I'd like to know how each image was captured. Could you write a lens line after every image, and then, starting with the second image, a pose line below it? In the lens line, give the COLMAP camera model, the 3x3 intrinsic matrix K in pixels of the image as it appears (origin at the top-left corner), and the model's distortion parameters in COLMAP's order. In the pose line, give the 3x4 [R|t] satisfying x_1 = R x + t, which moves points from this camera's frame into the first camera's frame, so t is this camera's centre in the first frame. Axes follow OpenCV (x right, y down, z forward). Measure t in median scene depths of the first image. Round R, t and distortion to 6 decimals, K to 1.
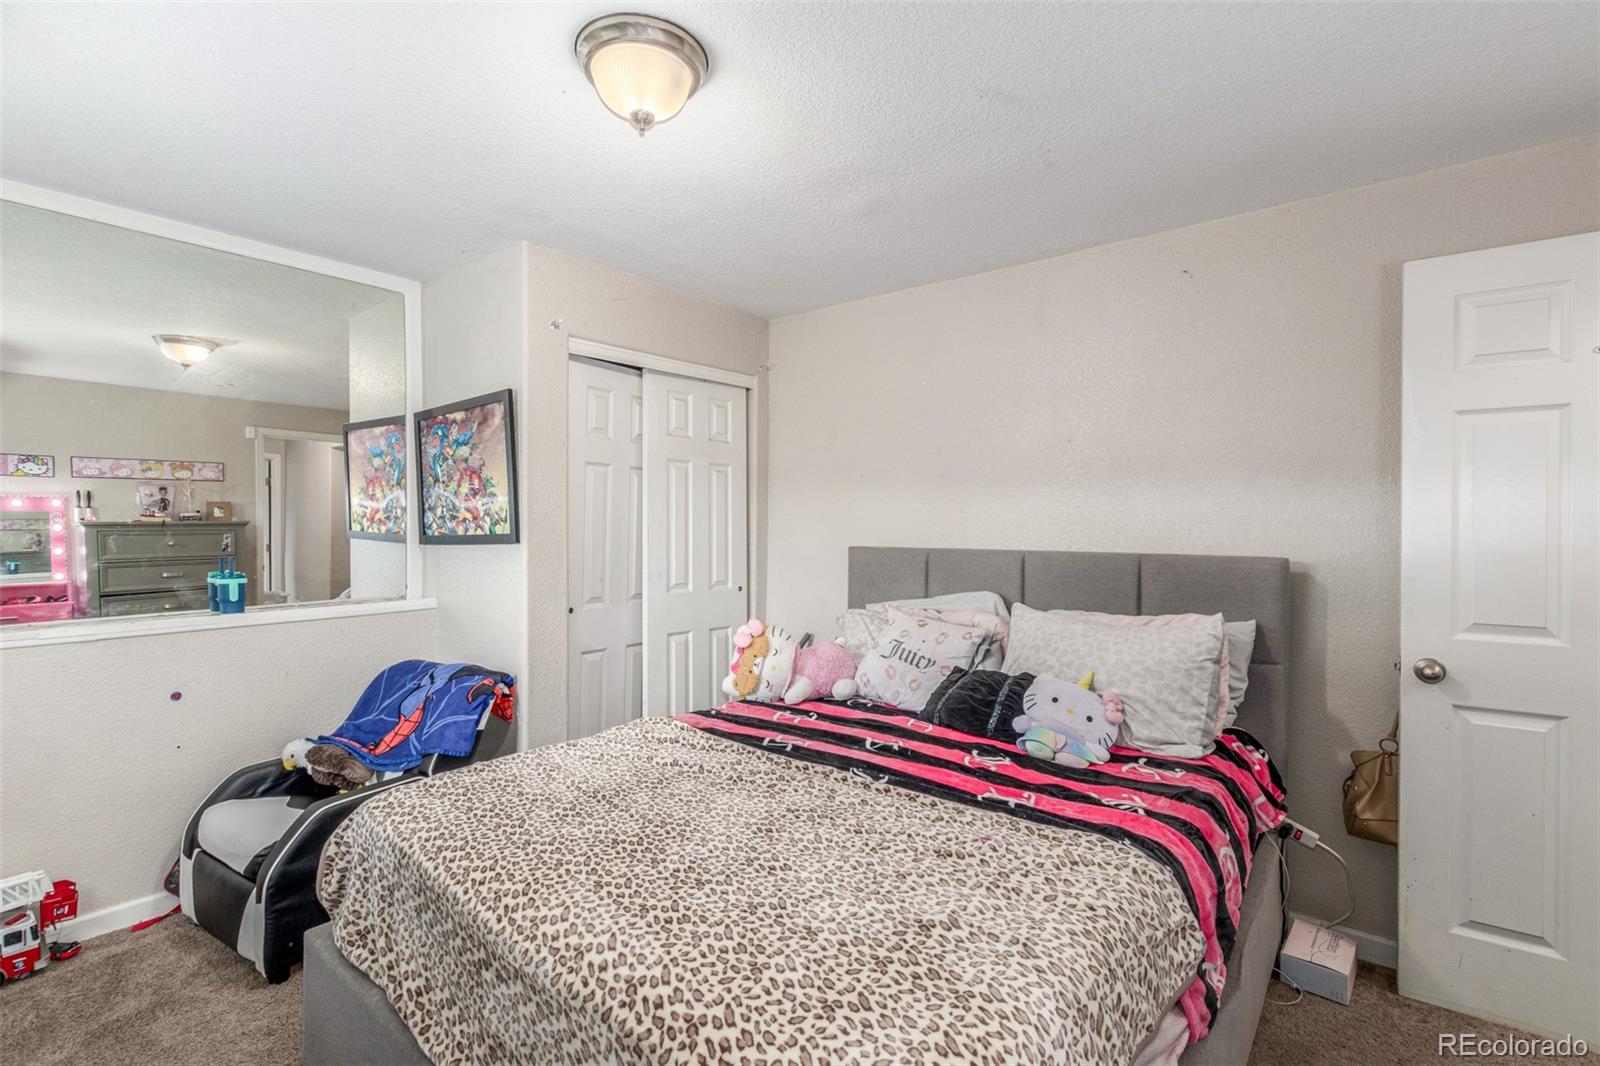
lens RADIAL K [[741.2, 0, 795.6], [0, 741.2, 528.8], [0, 0, 1]] dist [0.001780, 0.000055]
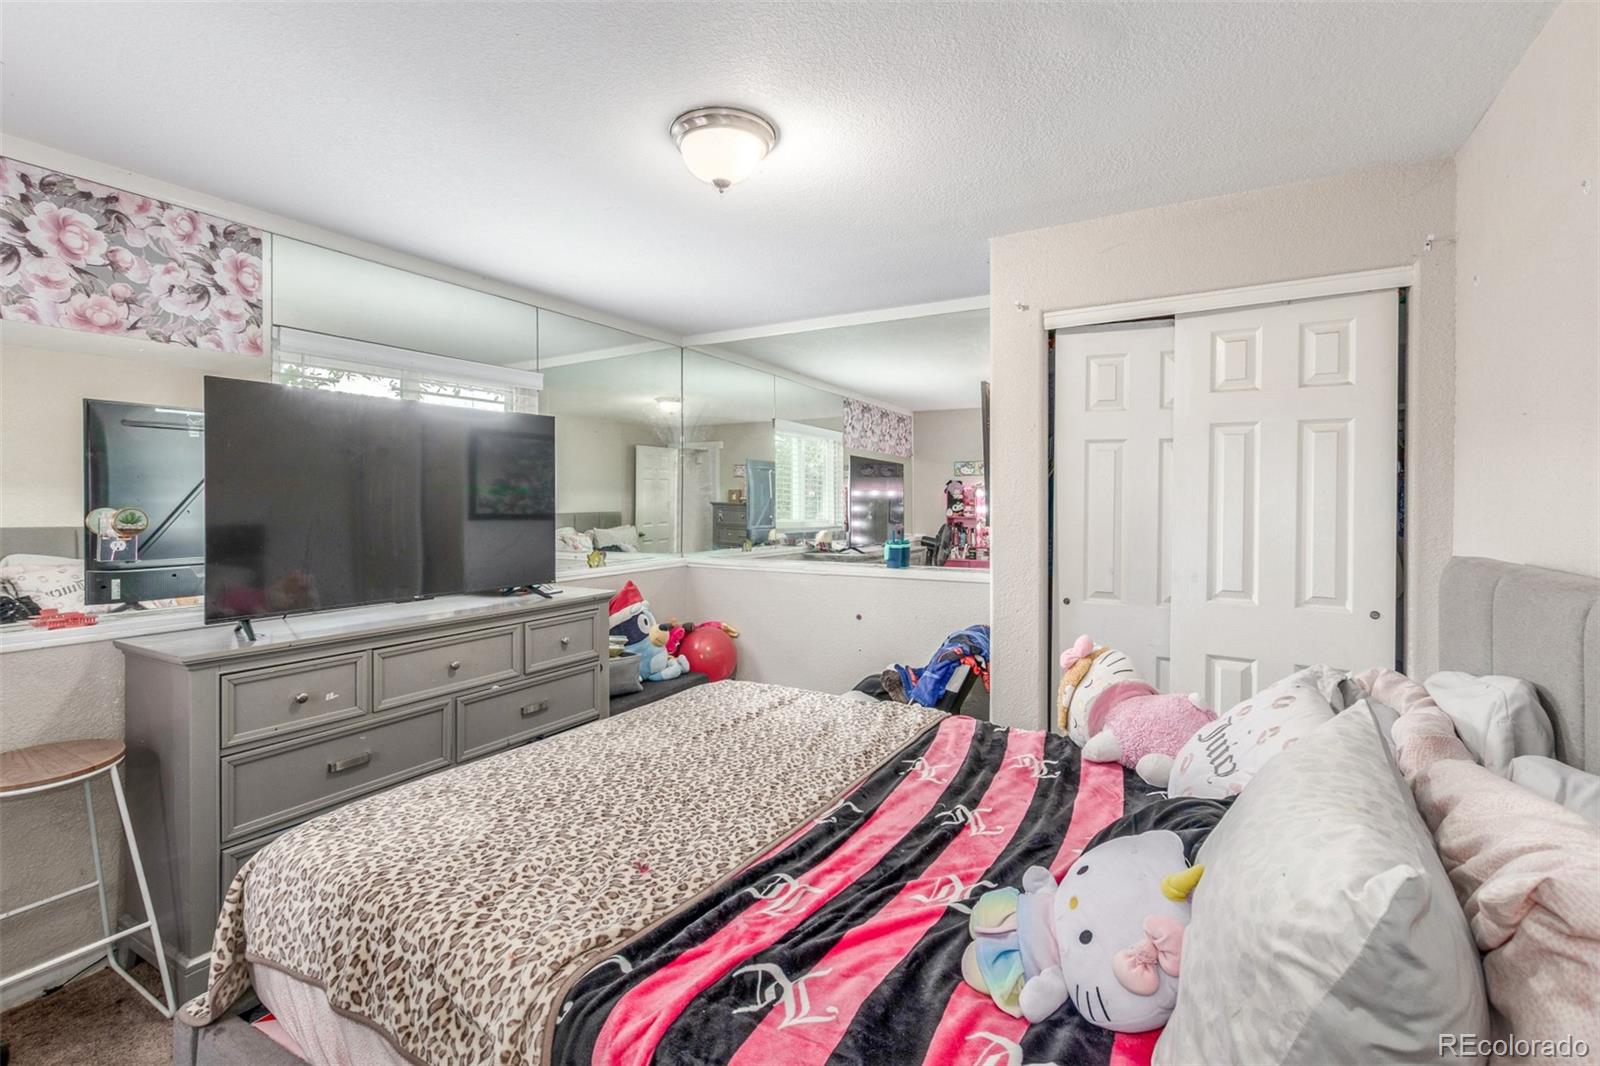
lens RADIAL K [[741.2, 0, 801.3], [0, 741.2, 523.6], [0, 0, 1]] dist [0.001780, 0.000055]
pose [[0.148592, 0.025924, -0.988559, 0.785398], [-0.011580, 0.999633, 0.024473, -0.009745], [0.988831, 0.007811, 0.148838, 0.721894]]
